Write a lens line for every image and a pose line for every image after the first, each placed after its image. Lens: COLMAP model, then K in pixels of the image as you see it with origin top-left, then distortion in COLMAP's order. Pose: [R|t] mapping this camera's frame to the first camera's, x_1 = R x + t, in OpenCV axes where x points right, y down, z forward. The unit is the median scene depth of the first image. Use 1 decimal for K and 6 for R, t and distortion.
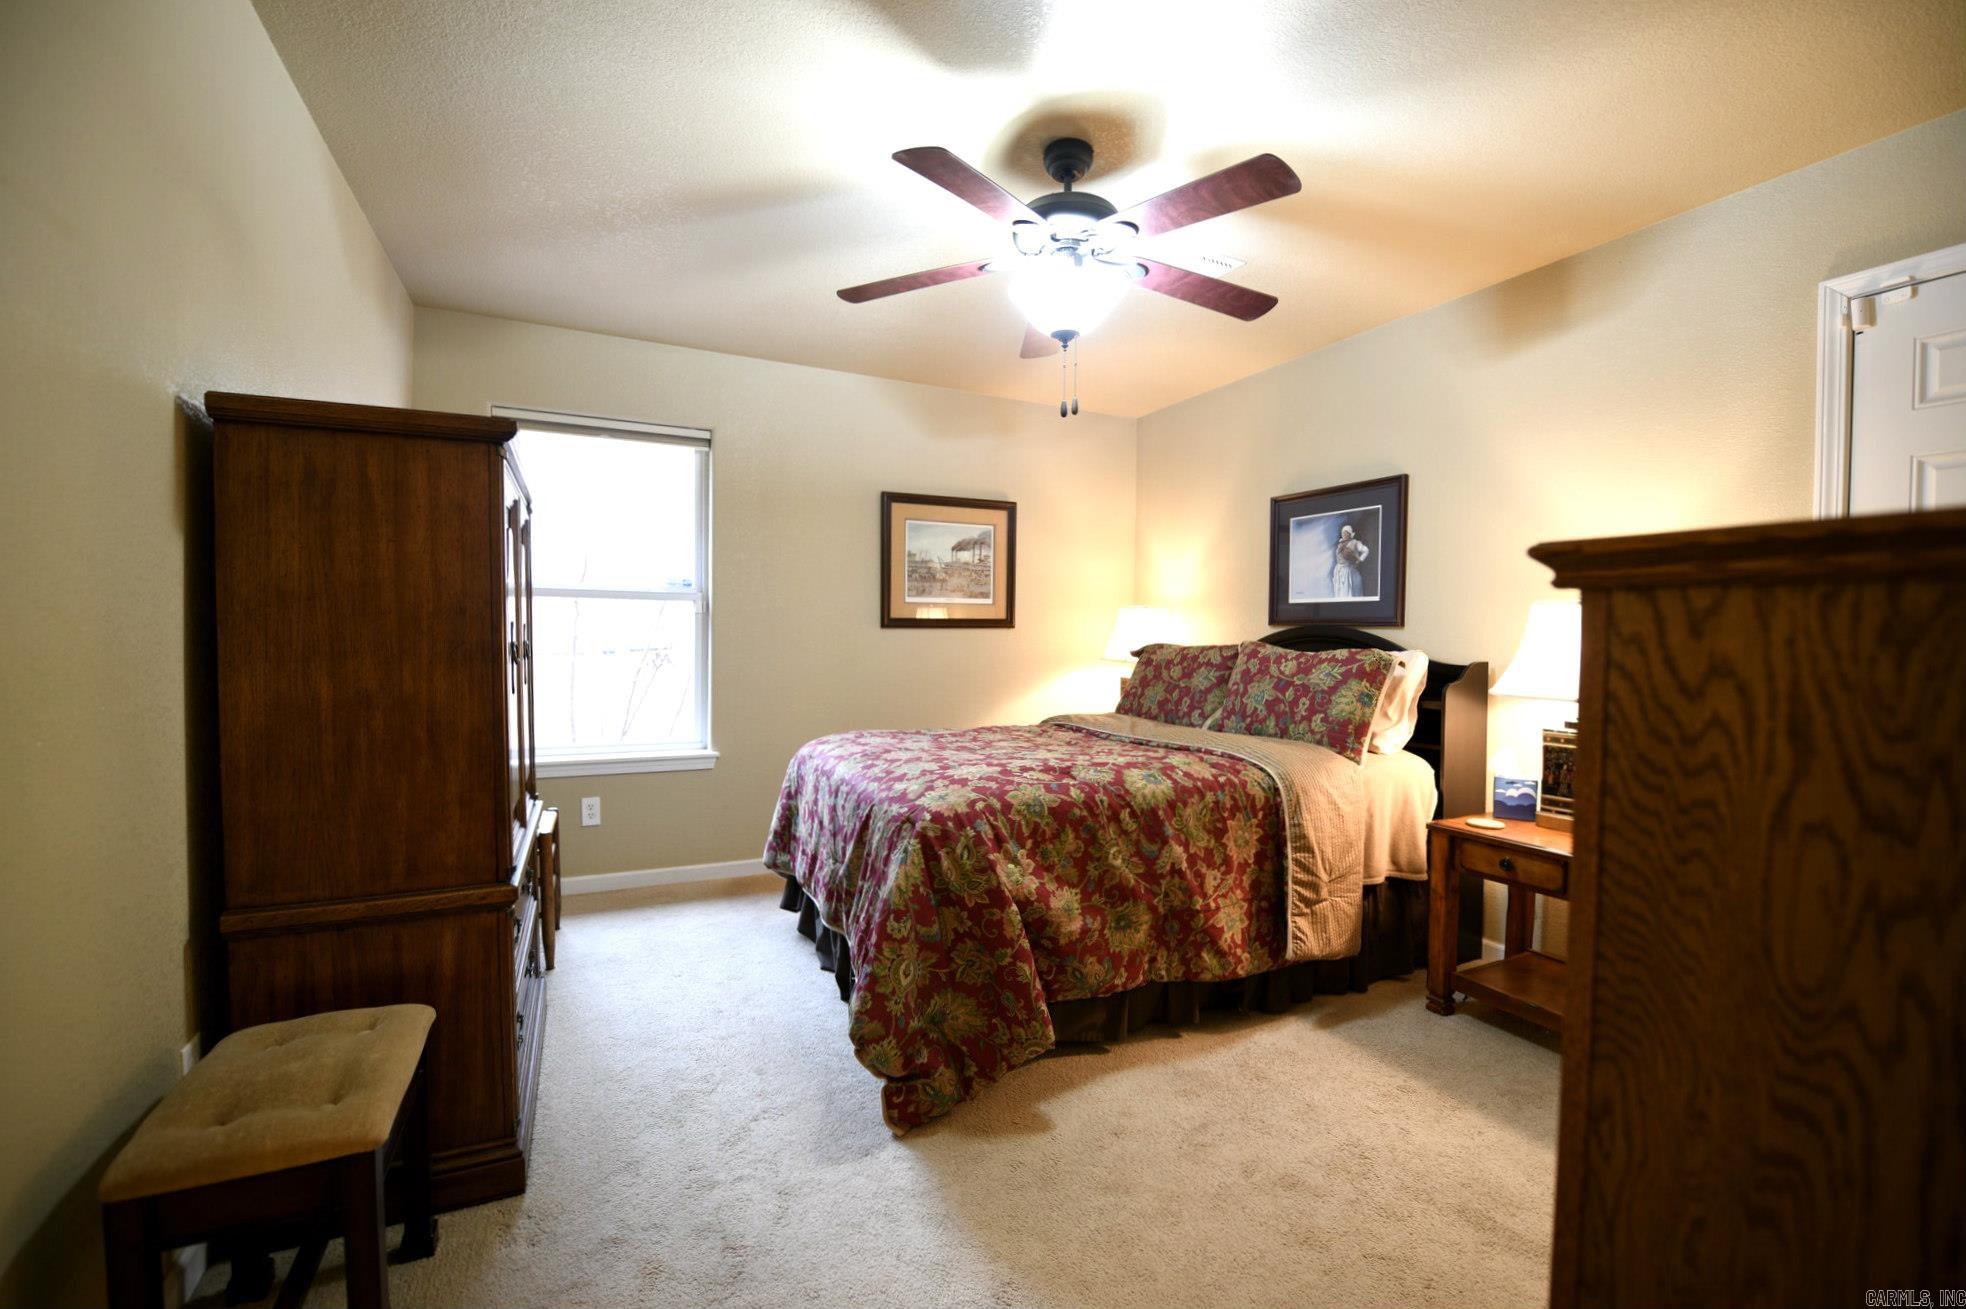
lens RADIAL K [[791.9, 0, 998.0], [0, 791.9, 656.8], [0, 0, 1]] dist [-0.016729, -0.001803]
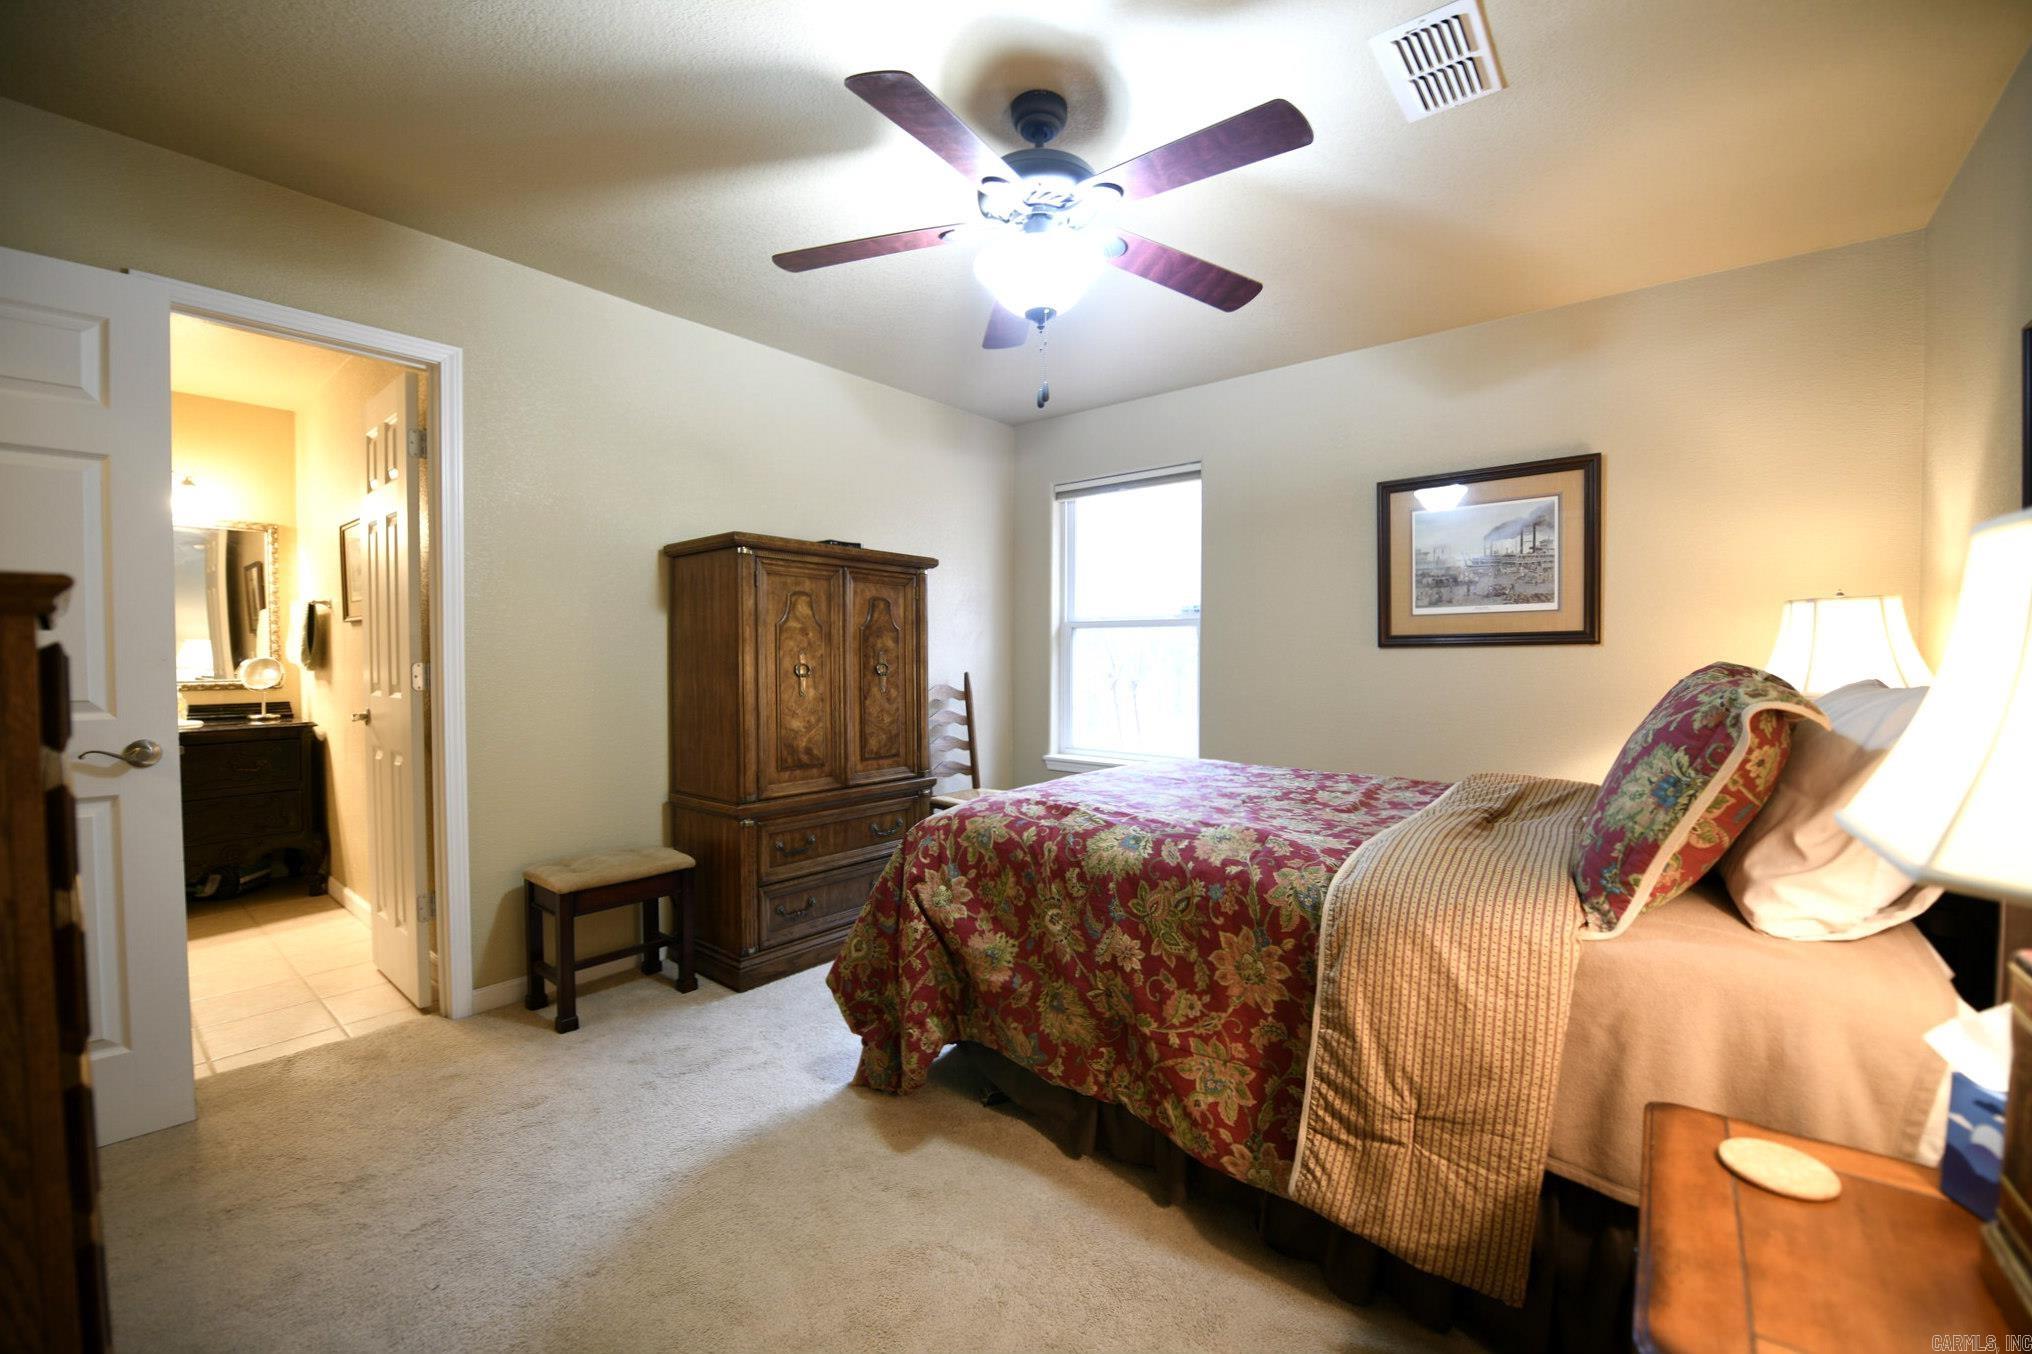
lens RADIAL K [[818.5, 0, 1036.9], [0, 818.5, 676.9], [0, 0, 1]] dist [-0.016729, -0.001803]
pose [[0.427232, 0.014619, -0.904024, 0.845425], [-0.019652, 0.999783, 0.006880, -0.008622], [0.903928, 0.014827, 0.427427, 0.564503]]
